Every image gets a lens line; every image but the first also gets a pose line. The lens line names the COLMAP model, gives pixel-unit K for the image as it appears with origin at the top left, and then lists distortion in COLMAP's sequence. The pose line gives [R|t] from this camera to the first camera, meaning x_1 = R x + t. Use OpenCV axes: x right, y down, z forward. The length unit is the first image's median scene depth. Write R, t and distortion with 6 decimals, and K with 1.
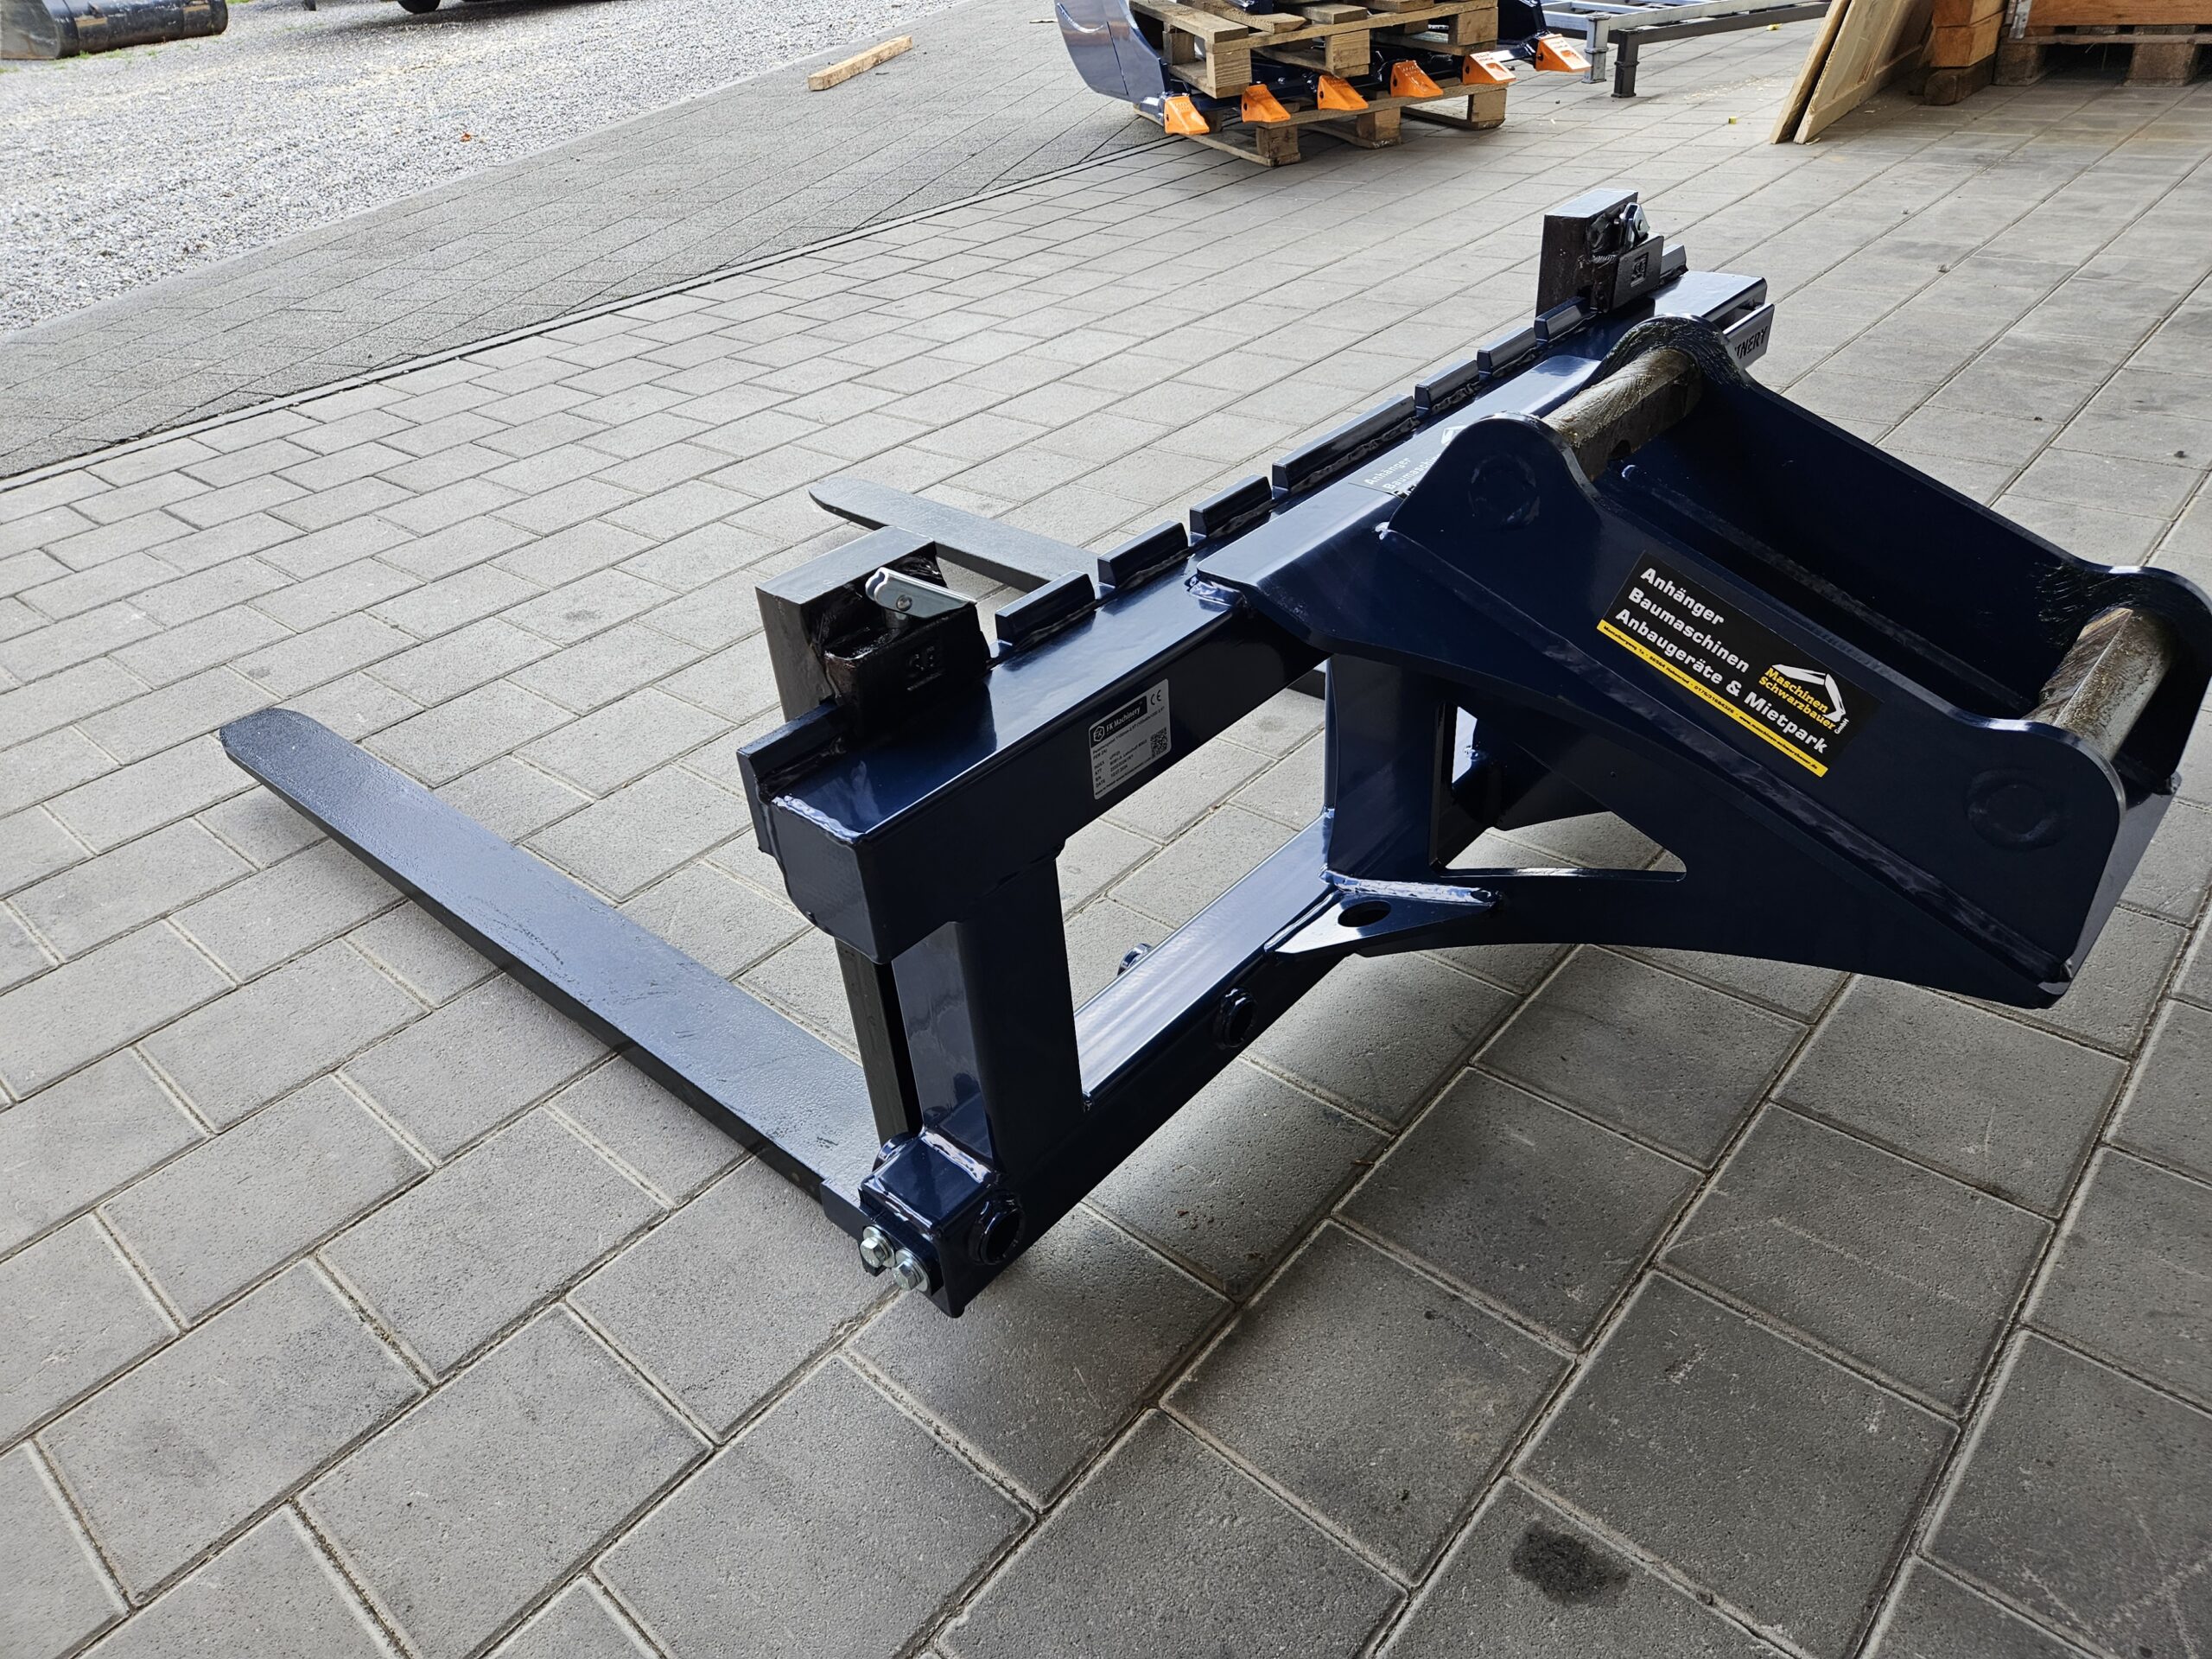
lens RADIAL K [[1484.8, 0, 1100.6], [0, 1484.8, 828.1], [0, 0, 1]] dist [0.073131, -0.068194]
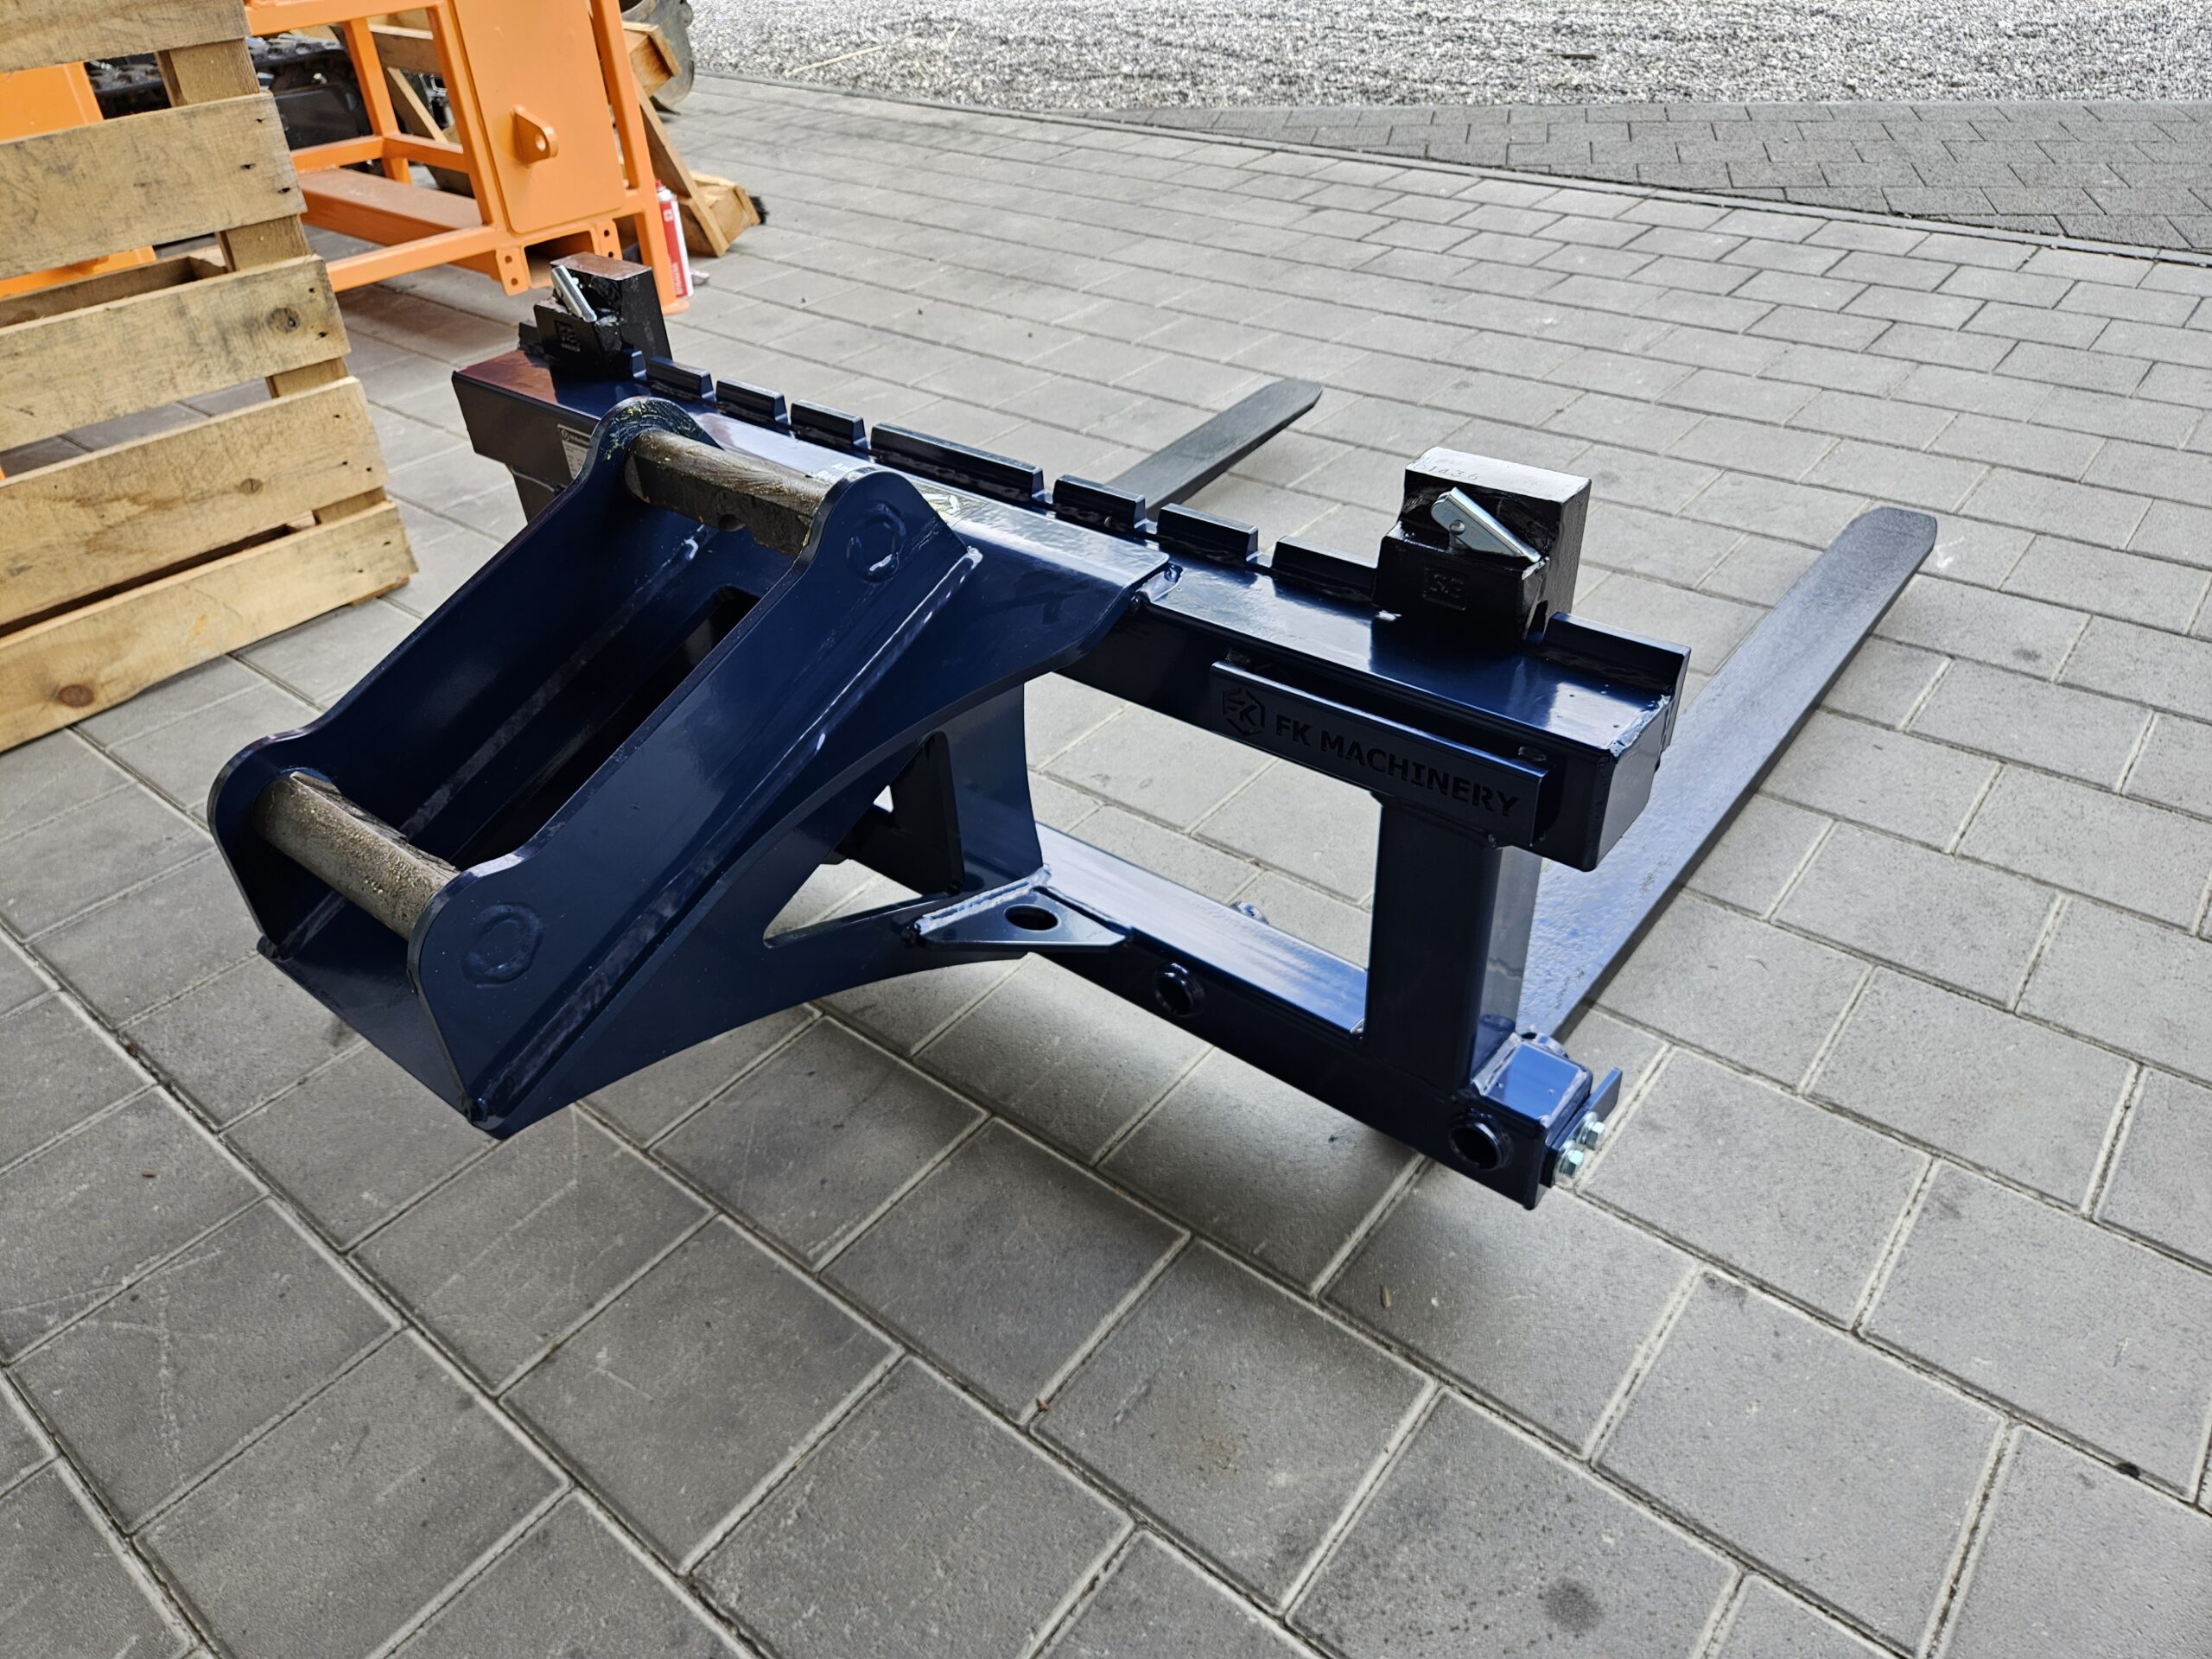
lens RADIAL K [[1491.6, 0, 1070.8], [0, 1491.6, 819.6], [0, 0, 1]] dist [0.066262, -0.064601]
pose [[0.045060, 0.650940, -0.757791, 1.219952], [-0.518757, 0.663514, 0.539111, -0.761283], [0.853734, 0.368817, 0.367578, 0.867273]]
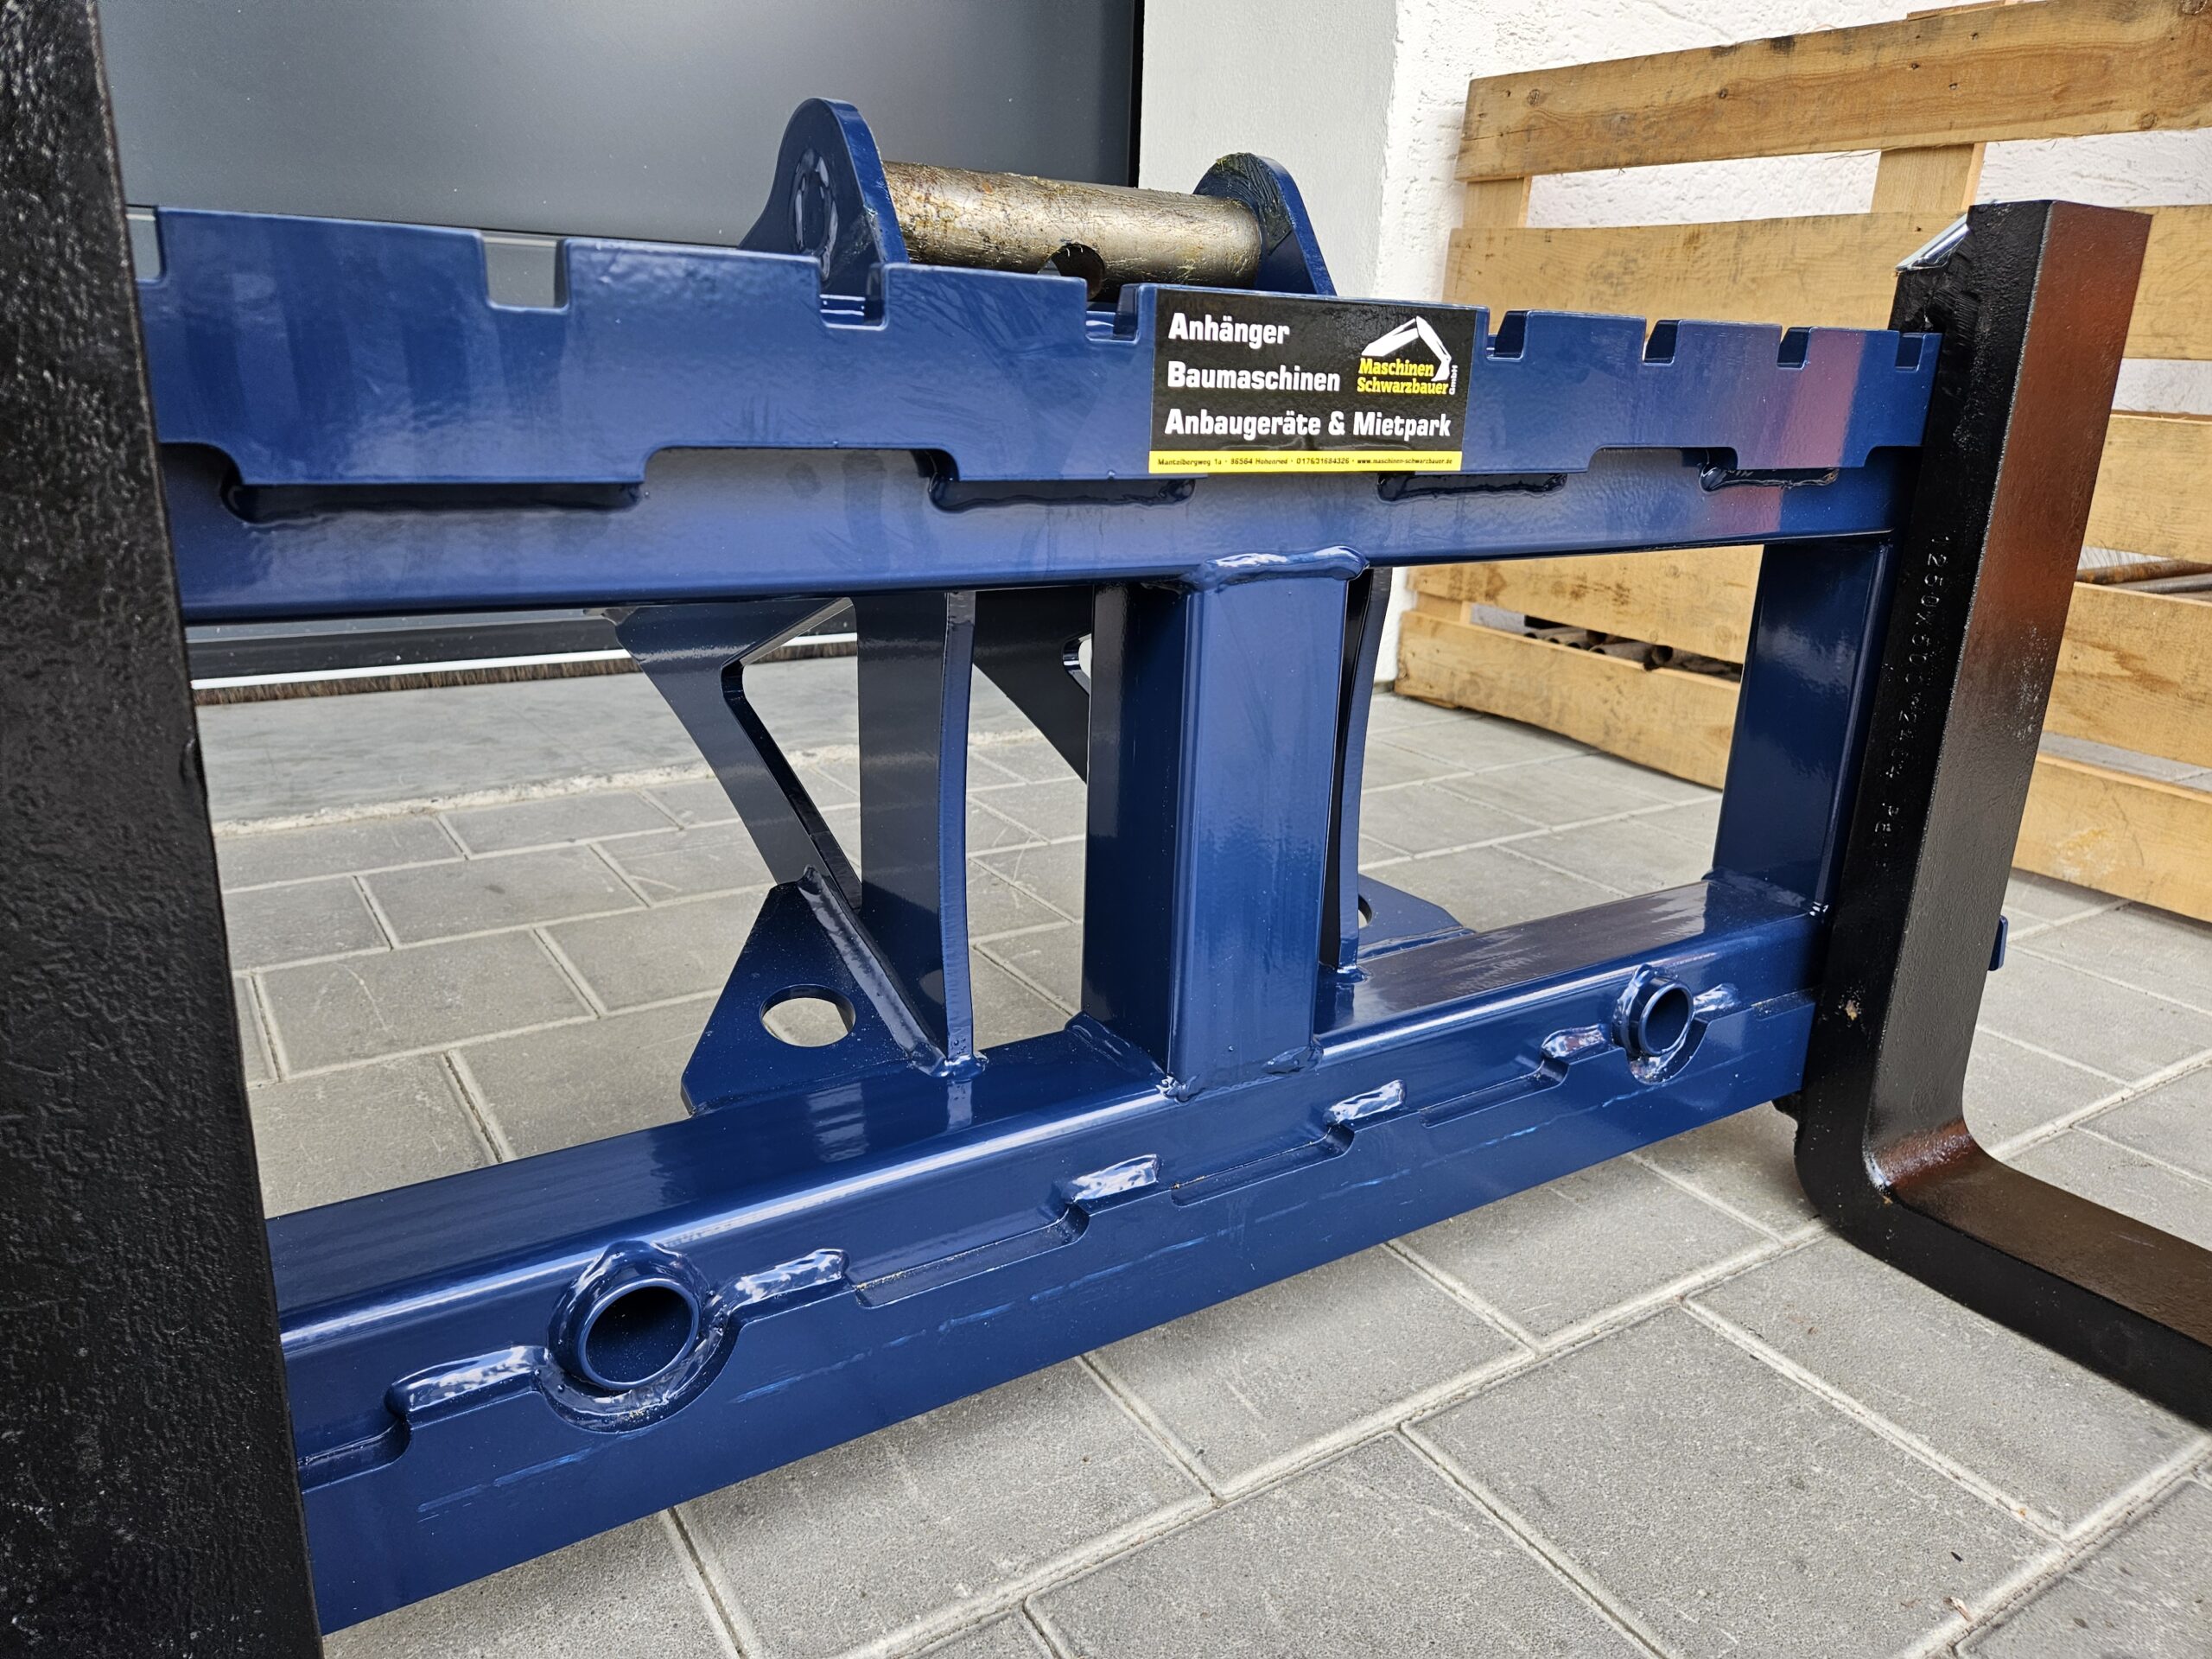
lens RADIAL K [[1490.3, 0, 1085.7], [0, 1490.3, 833.0], [0, 0, 1]] dist [0.061806, -0.058320]
pose [[-0.960717, -0.032357, 0.275638, 0.104627], [0.191851, 0.640233, 0.743838, -0.594982], [-0.200541, 0.767499, -0.608875, 1.603535]]
